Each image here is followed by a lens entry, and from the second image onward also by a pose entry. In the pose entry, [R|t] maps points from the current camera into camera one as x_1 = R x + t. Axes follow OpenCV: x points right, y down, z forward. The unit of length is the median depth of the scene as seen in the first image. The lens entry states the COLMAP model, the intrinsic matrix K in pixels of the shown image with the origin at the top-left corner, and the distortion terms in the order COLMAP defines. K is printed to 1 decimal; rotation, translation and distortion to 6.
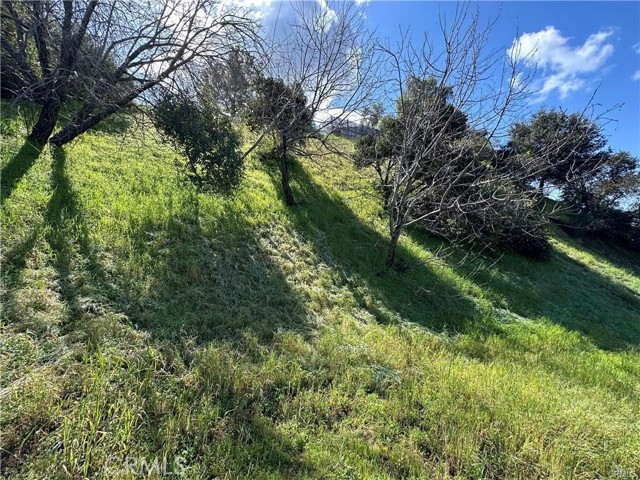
lens RADIAL K [[255.9, 0, 320.2], [0, 255.9, 239.4], [0, 0, 1]] dist [-0.001106, 0.000552]
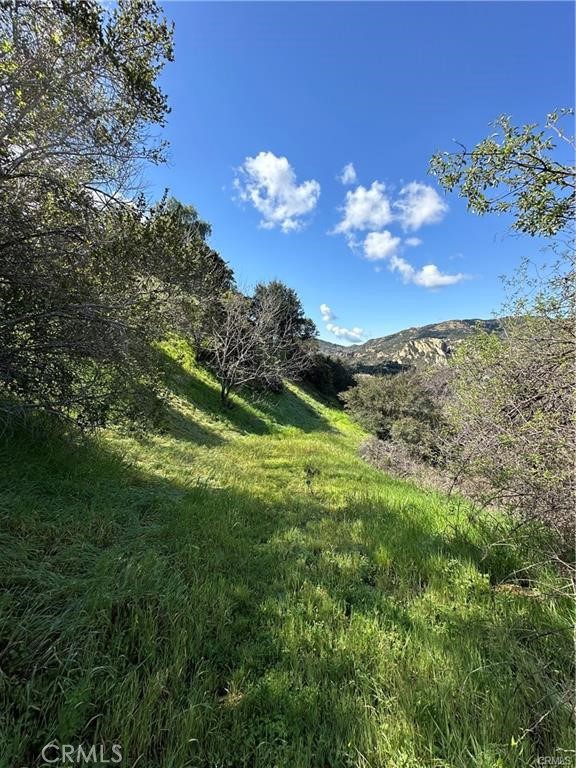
lens RADIAL K [[307.1, 0, 287.1], [0, 307.1, 382.9], [0, 0, 1]] dist [-0.001106, 0.000552]
pose [[0.688682, -0.029439, 0.724466, -0.951566], [-0.037473, 0.996395, 0.076111, -0.233238], [-0.724095, -0.079564, 0.685096, -0.718338]]
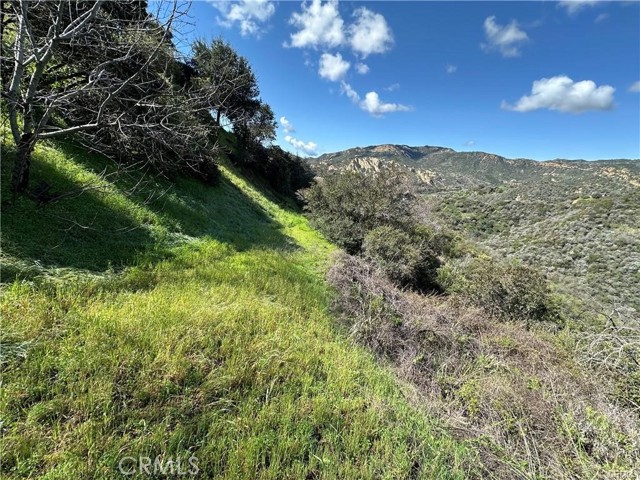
lens RADIAL K [[255.9, 0, 319.2], [0, 255.9, 239.4], [0, 0, 1]] dist [-0.001106, 0.000552]
pose [[0.480788, -0.160143, 0.862089, 0.046270], [-0.118219, 0.962364, 0.244702, -0.039520], [-0.868831, -0.219565, 0.443762, -0.031781]]
